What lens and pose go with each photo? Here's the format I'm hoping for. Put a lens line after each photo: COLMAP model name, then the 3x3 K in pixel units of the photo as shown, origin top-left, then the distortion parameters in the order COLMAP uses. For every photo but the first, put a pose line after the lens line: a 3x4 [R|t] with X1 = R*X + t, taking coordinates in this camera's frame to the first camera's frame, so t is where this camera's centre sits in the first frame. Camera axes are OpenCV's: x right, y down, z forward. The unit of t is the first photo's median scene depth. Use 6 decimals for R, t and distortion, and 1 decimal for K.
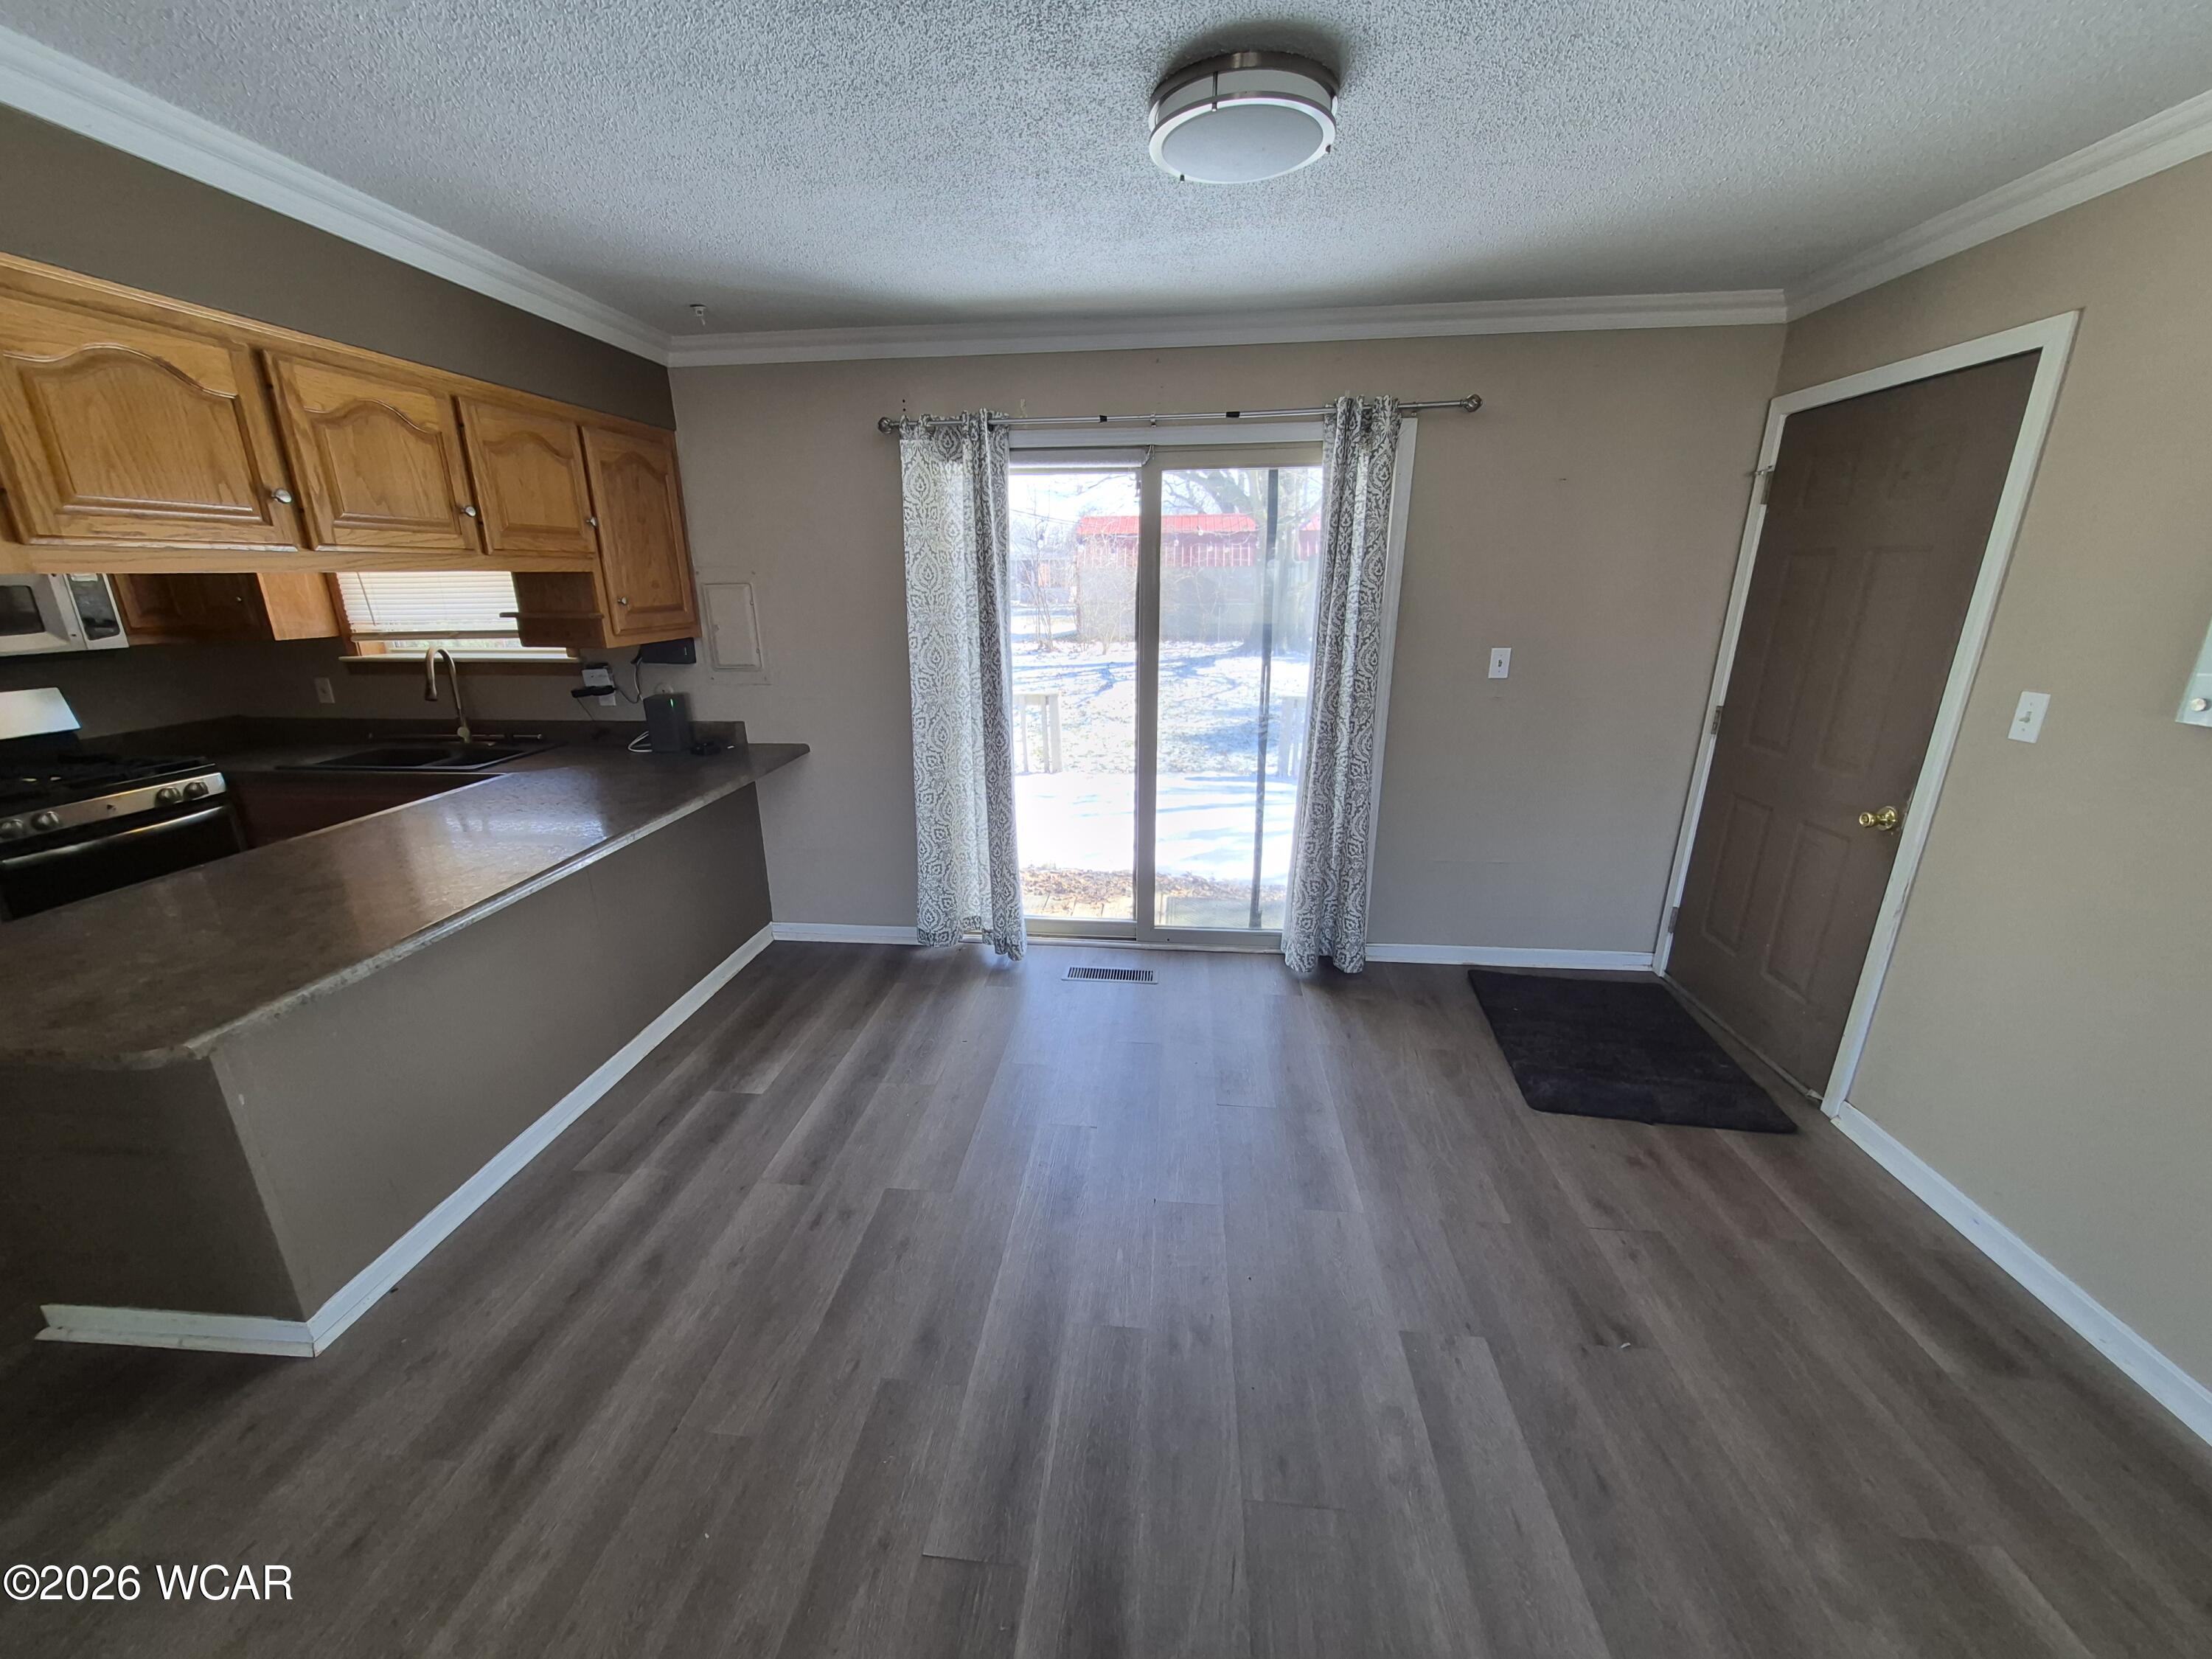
lens RADIAL K [[867.8, 0, 1083.7], [0, 867.8, 854.7], [0, 0, 1]] dist [0.003306, -0.001407]
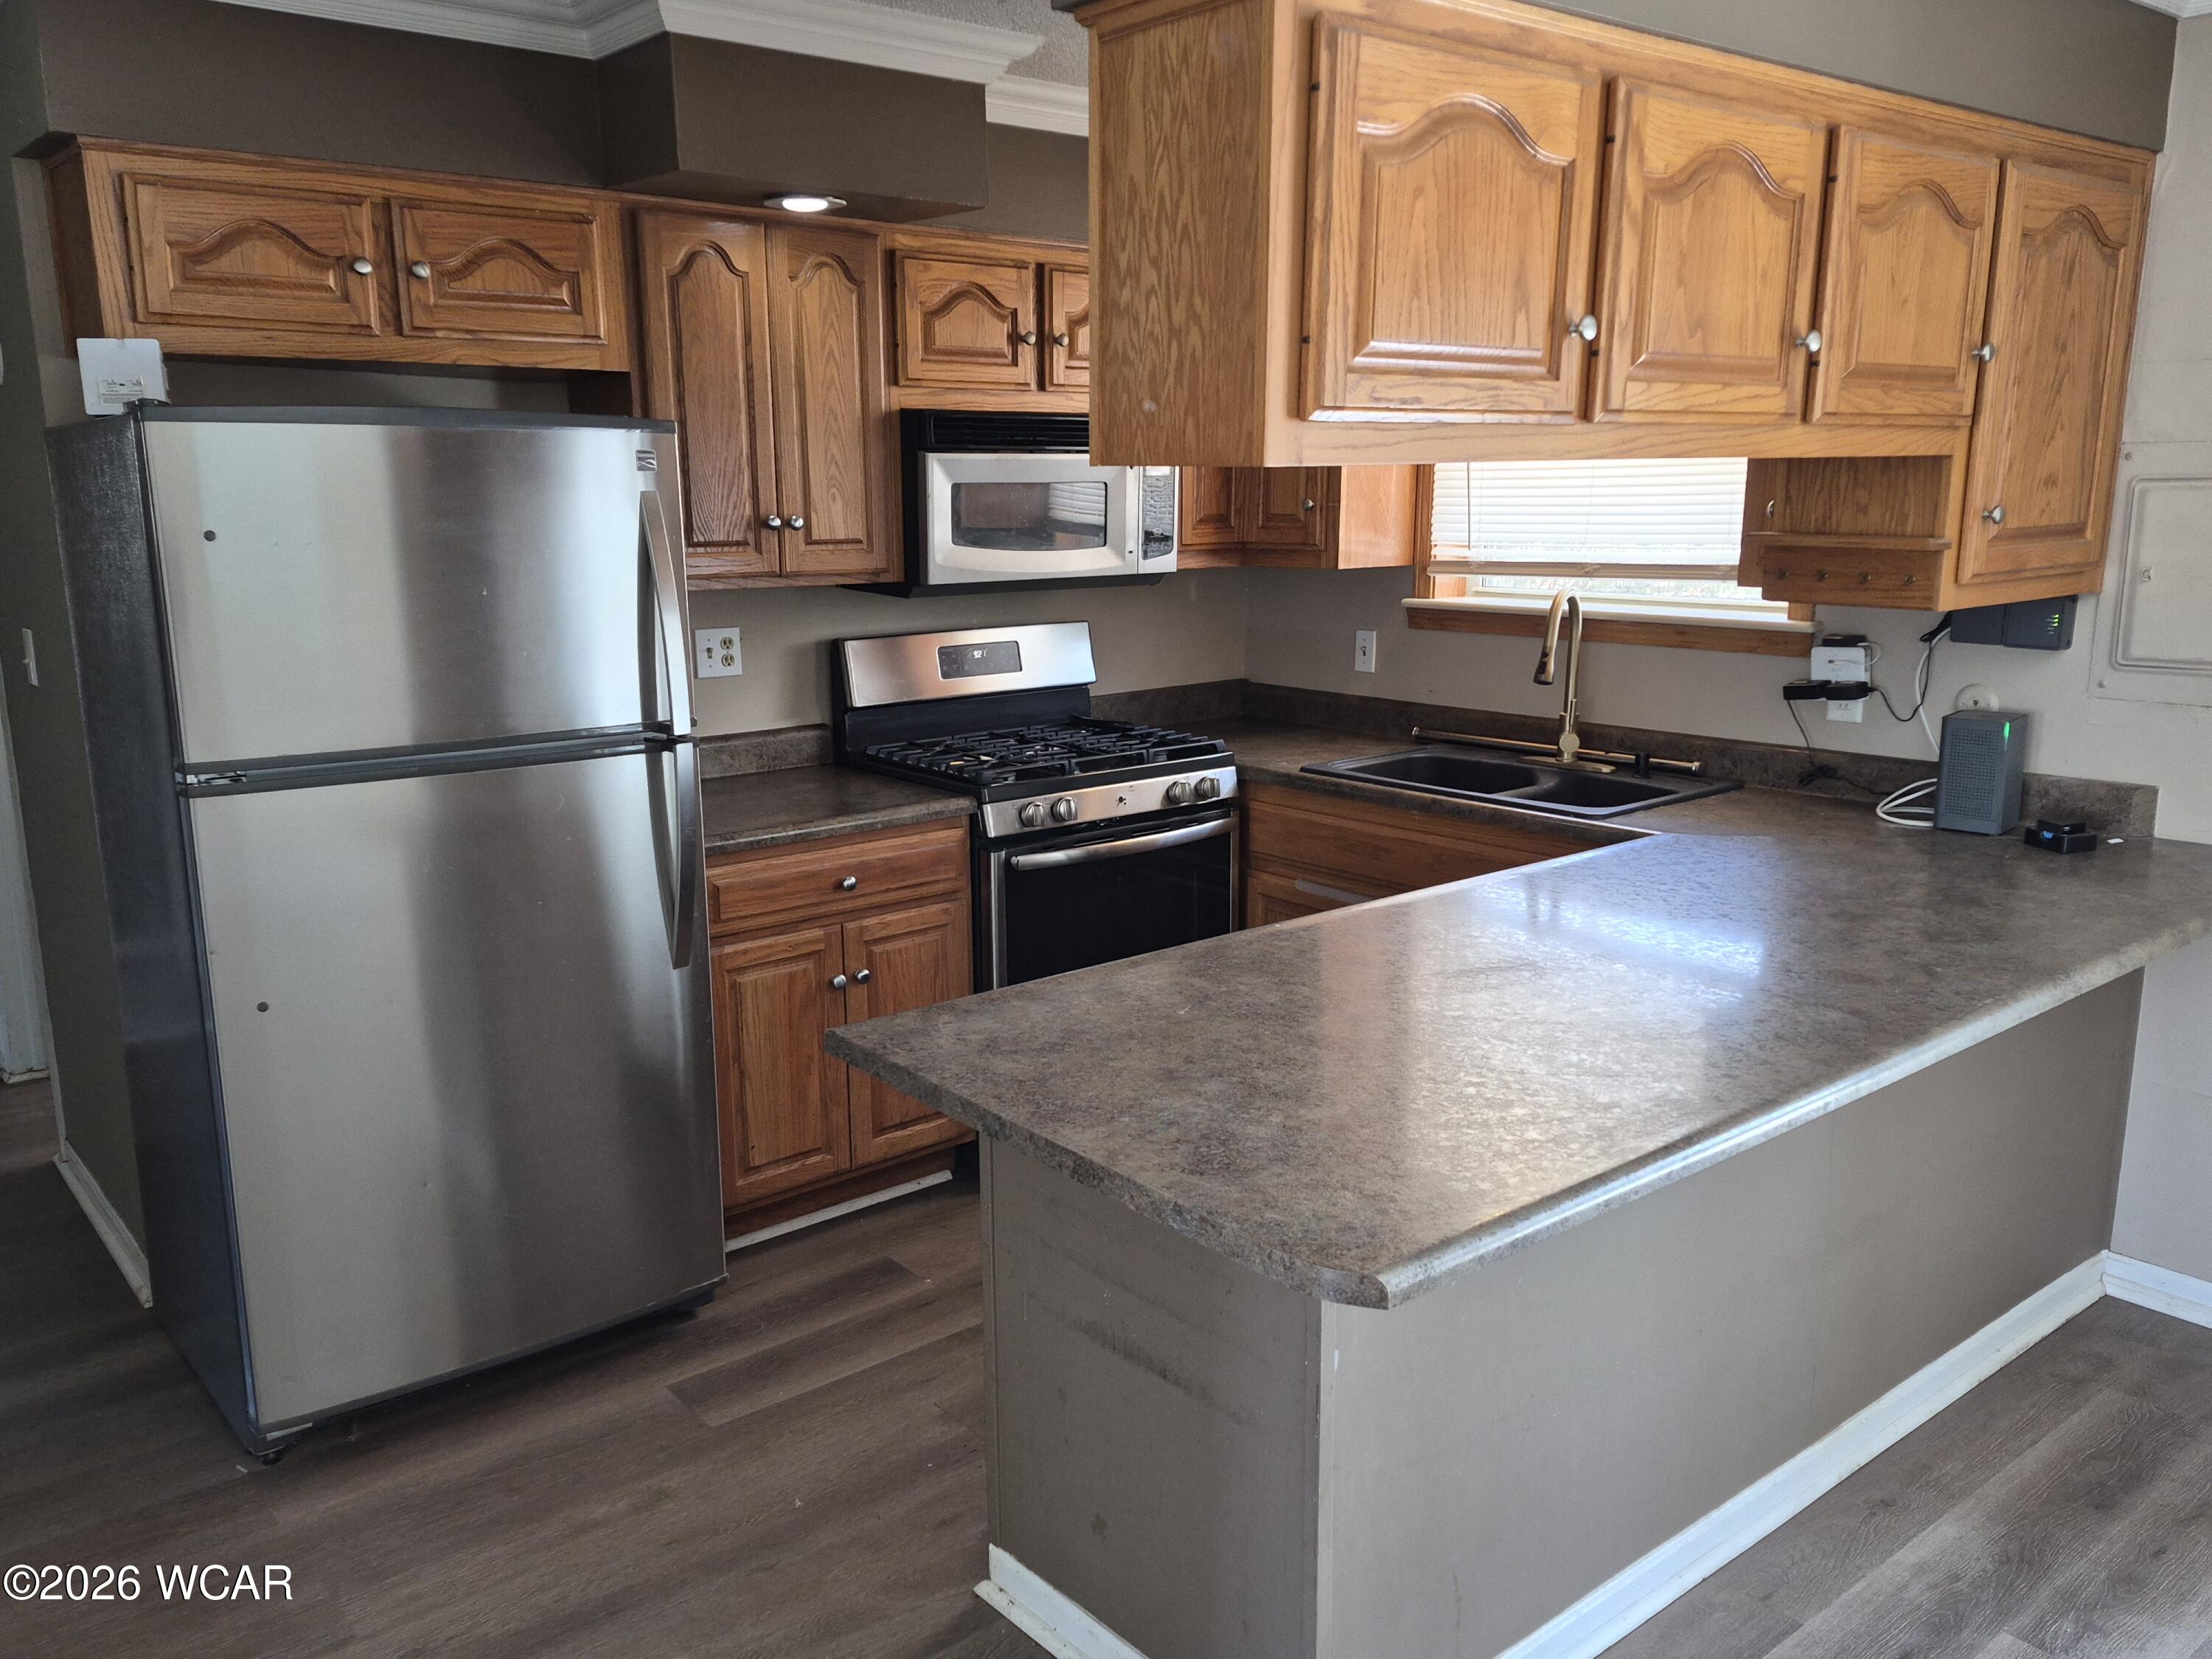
lens RADIAL K [[1717.8, 0, 1089.4], [0, 1717.8, 850.0], [0, 0, 1]] dist [0.086156, -0.072651]
pose [[0.713413, 0.151984, -0.684063, -0.199889], [-0.214819, 0.976629, -0.007050, -0.001594], [0.667004, 0.151979, 0.729389, 0.004885]]
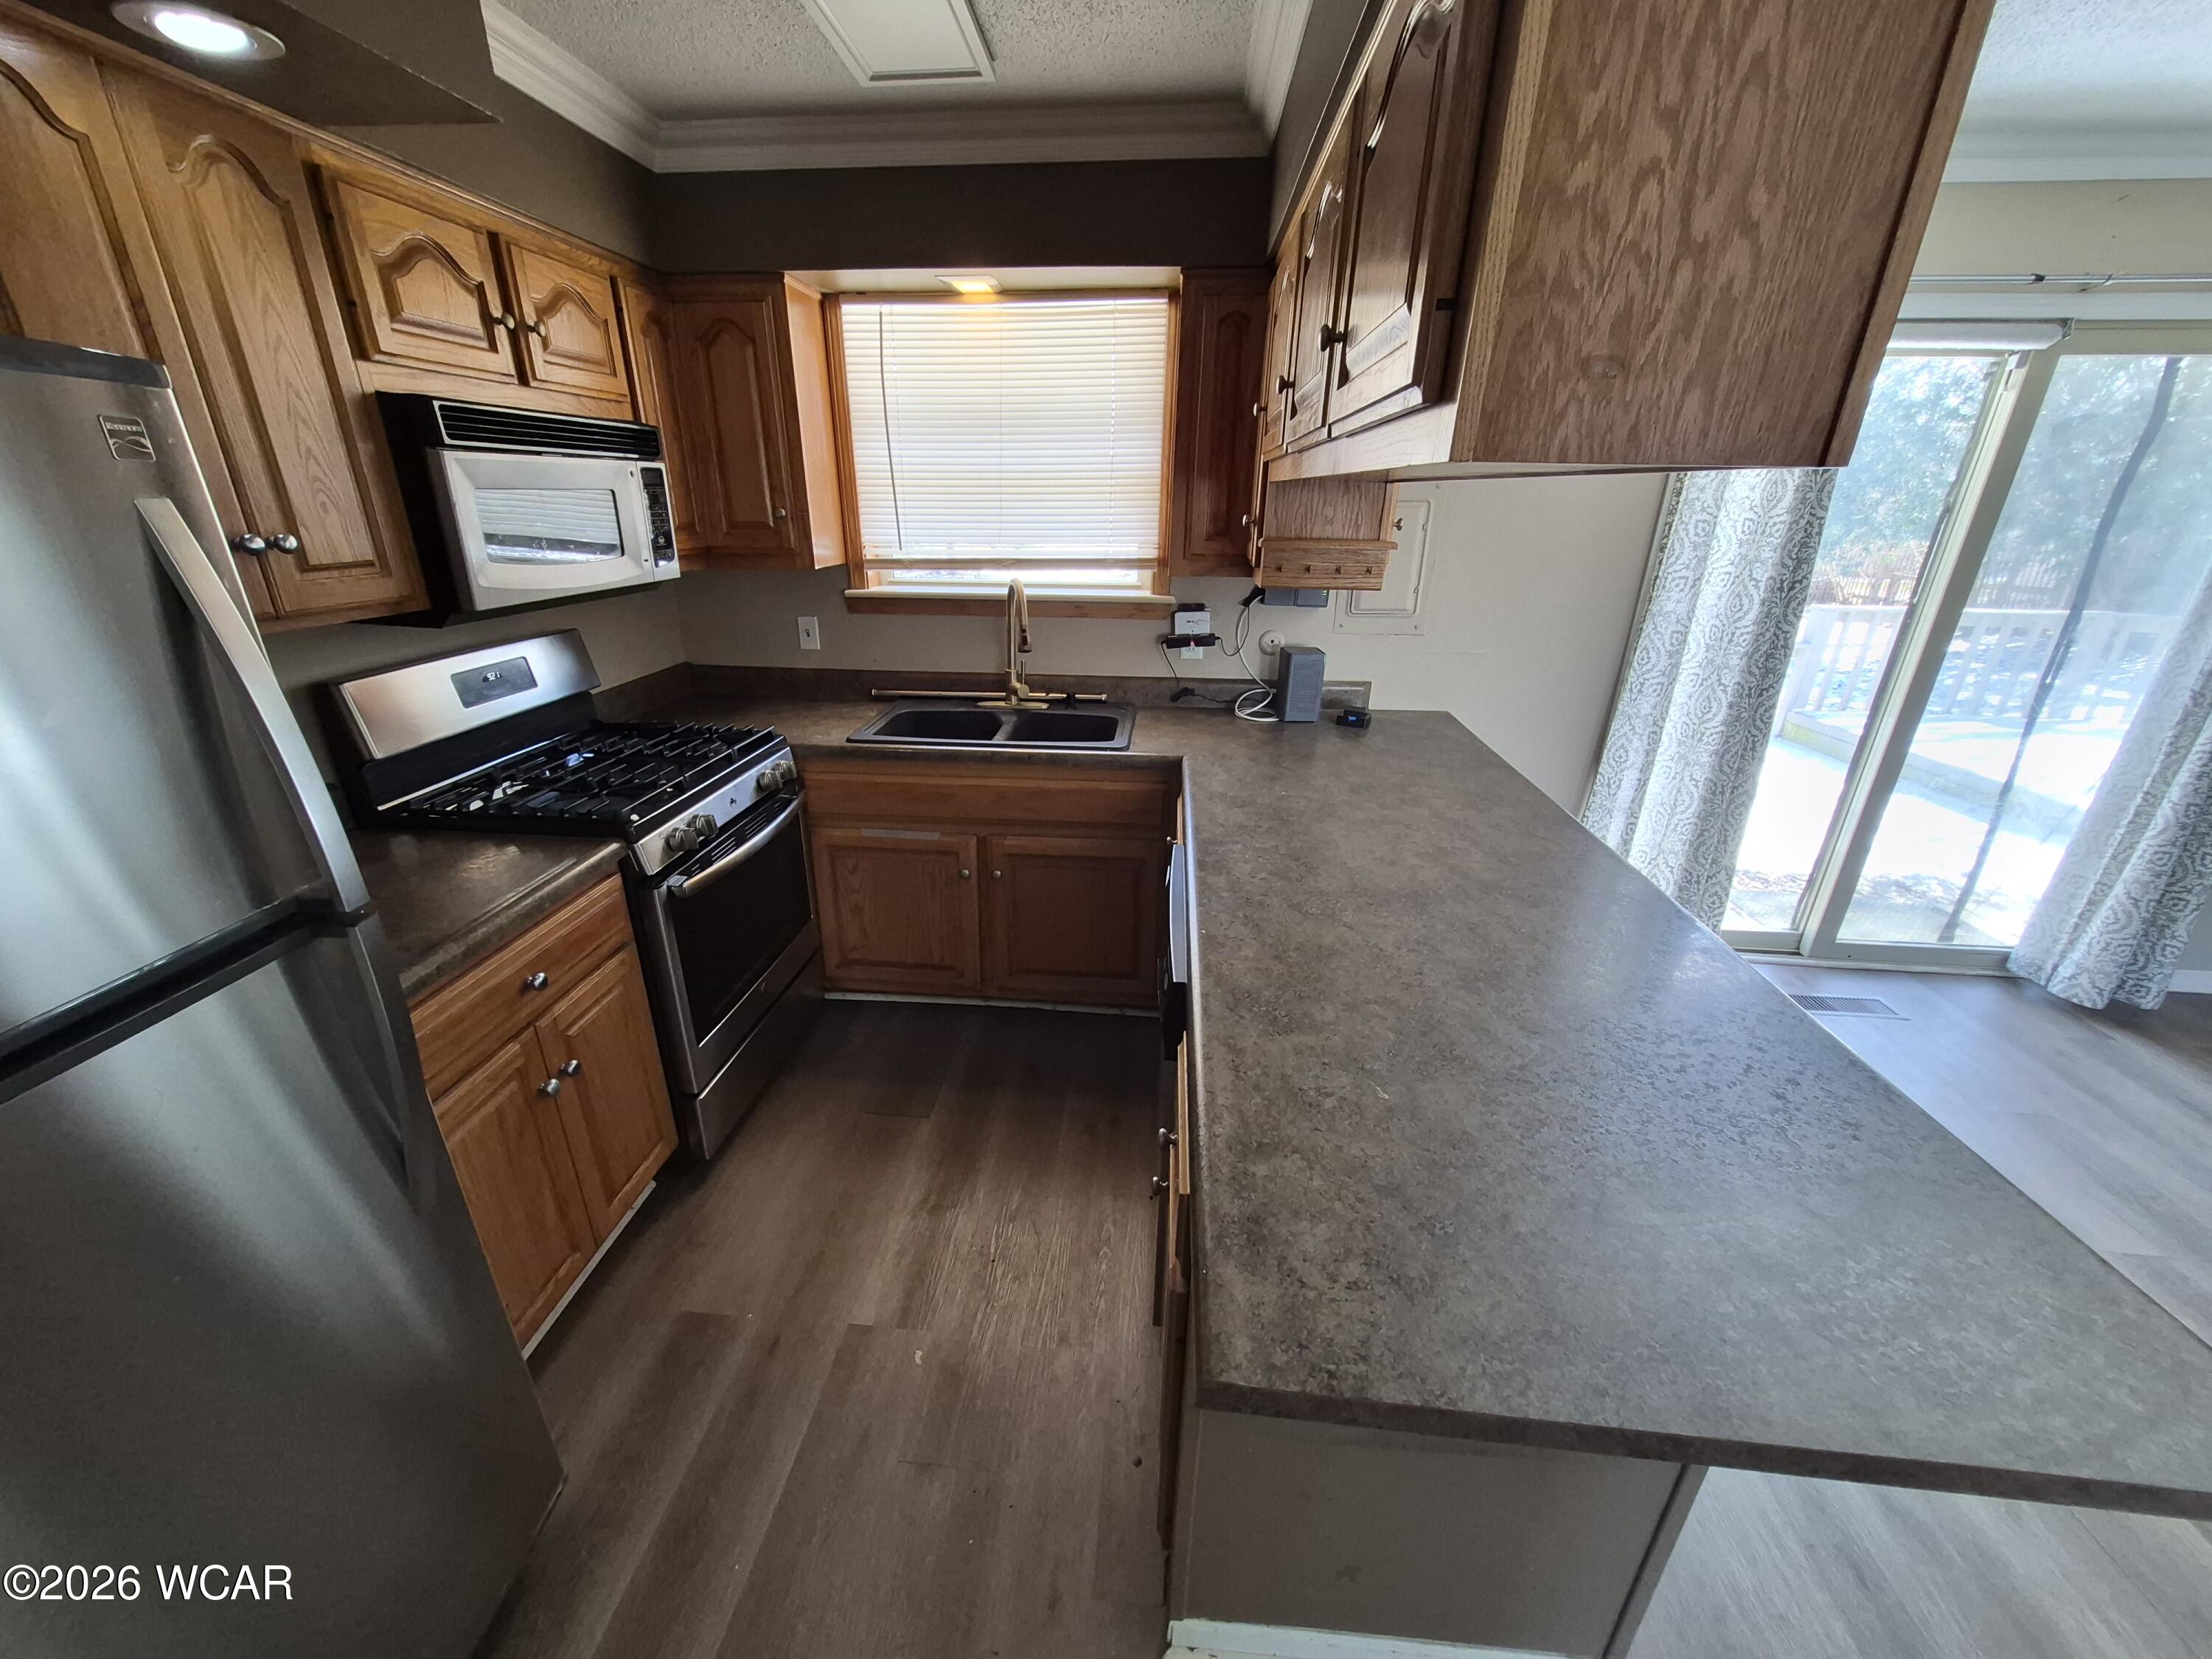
lens RADIAL K [[867.8, 0, 1077.2], [0, 867.8, 849.1], [0, 0, 1]] dist [0.003306, -0.001407]
pose [[0.999867, 0.011072, 0.011950, -0.799767], [-0.011944, 0.997074, 0.075508, -0.070070], [-0.011079, -0.075641, 0.997074, 0.248031]]
